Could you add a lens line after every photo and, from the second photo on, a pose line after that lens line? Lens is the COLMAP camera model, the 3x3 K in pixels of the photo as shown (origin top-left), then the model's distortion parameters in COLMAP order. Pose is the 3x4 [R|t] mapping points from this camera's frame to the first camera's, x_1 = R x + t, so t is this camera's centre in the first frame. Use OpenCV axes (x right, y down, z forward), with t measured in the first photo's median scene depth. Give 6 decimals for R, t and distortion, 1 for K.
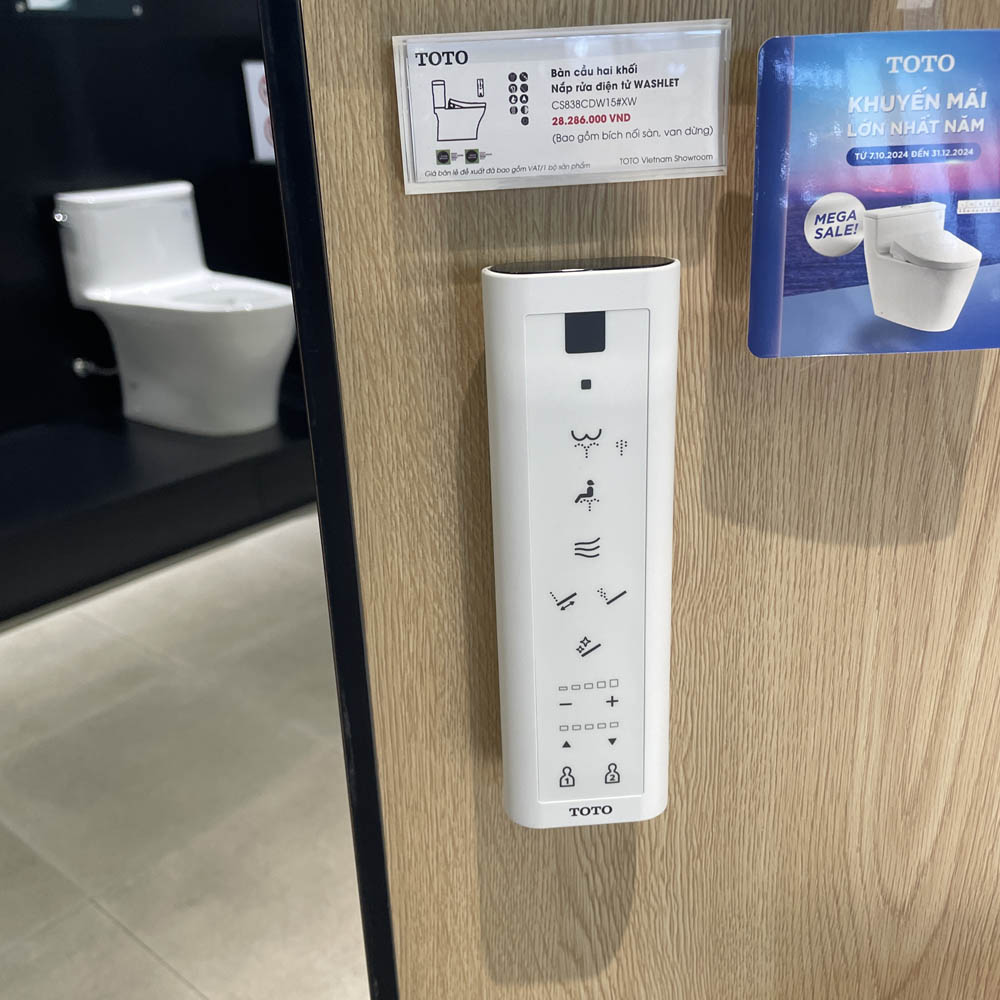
lens RADIAL K [[1034.9, 0, 500.0], [0, 1034.9, 500.0], [0, 0, 1]] dist [0.073221, -0.121822]
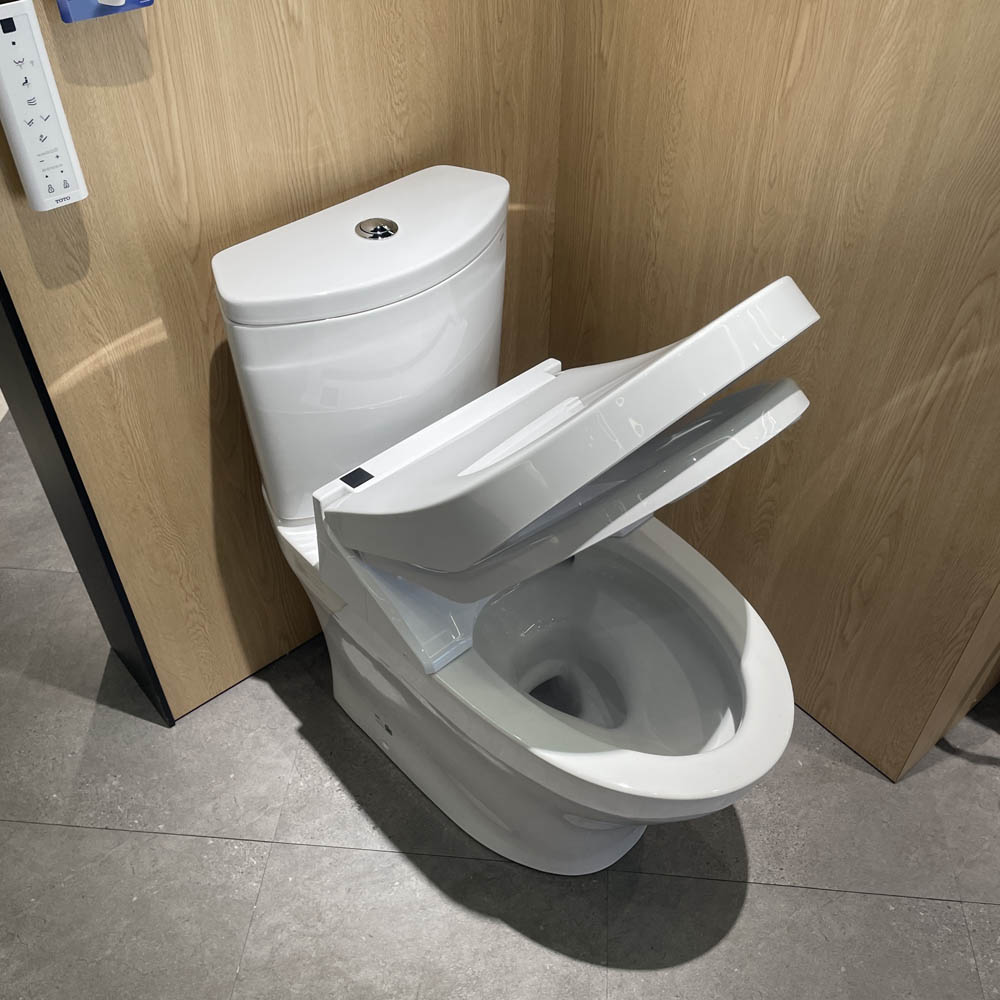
lens RADIAL K [[1001.7, 0, 497.0], [0, 1001.7, 504.5], [0, 0, 1]] dist [0.075098, -0.104393]
pose [[0.808970, -0.375505, 0.452288, -0.550359], [0.171327, 0.886596, 0.429644, 0.045192], [-0.562330, -0.270079, 0.781564, -2.194056]]
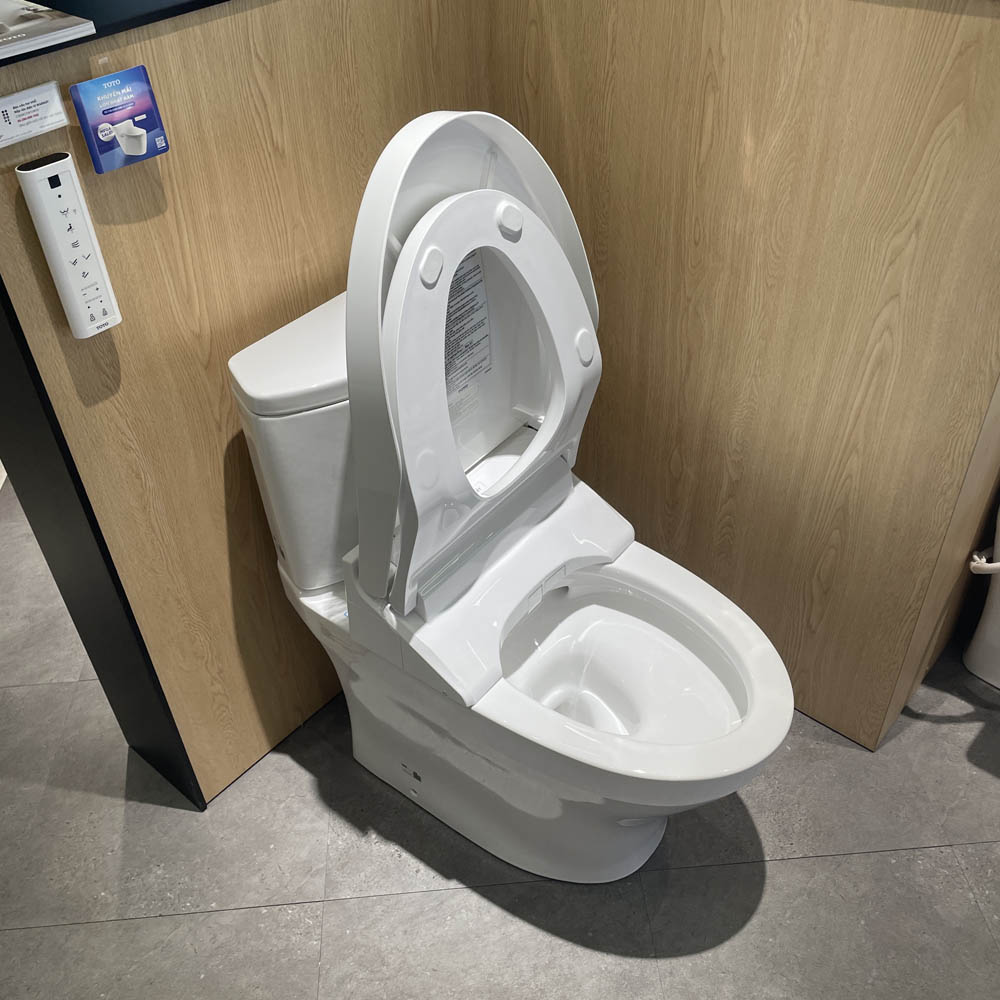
lens RADIAL K [[997.7, 0, 494.6], [0, 997.7, 501.3], [0, 0, 1]] dist [0.075598, -0.110204]
pose [[0.704837, -0.444021, 0.553218, -1.072734], [0.257199, 0.886768, 0.384045, -0.114774], [-0.661100, -0.128402, 0.739229, -2.290863]]
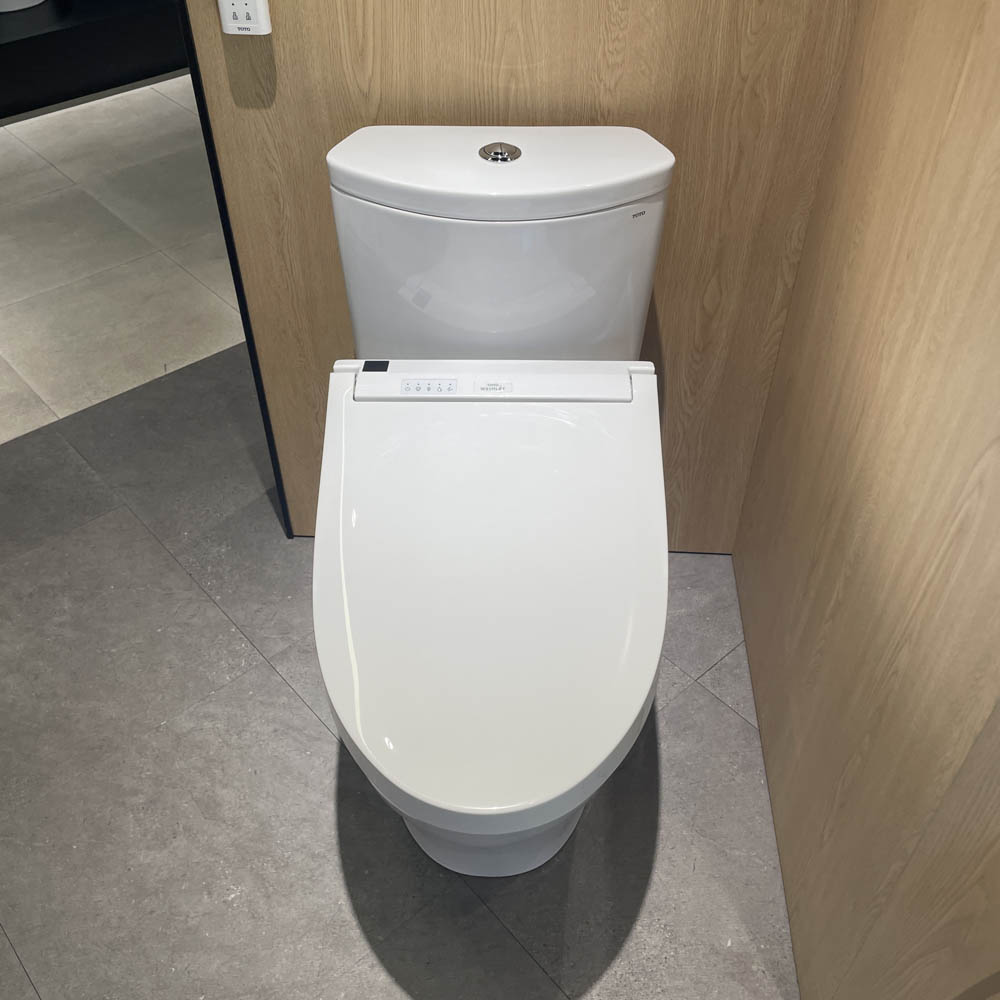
lens RADIAL K [[1003.1, 0, 500.0], [0, 1003.1, 500.0], [0, 0, 1]] dist [0.087824, -0.133602]
pose [[0.990607, 0.121269, -0.063184, 1.364216], [-0.087390, 0.916838, 0.389578, 0.352966], [0.105173, -0.380397, 0.918824, -2.655226]]
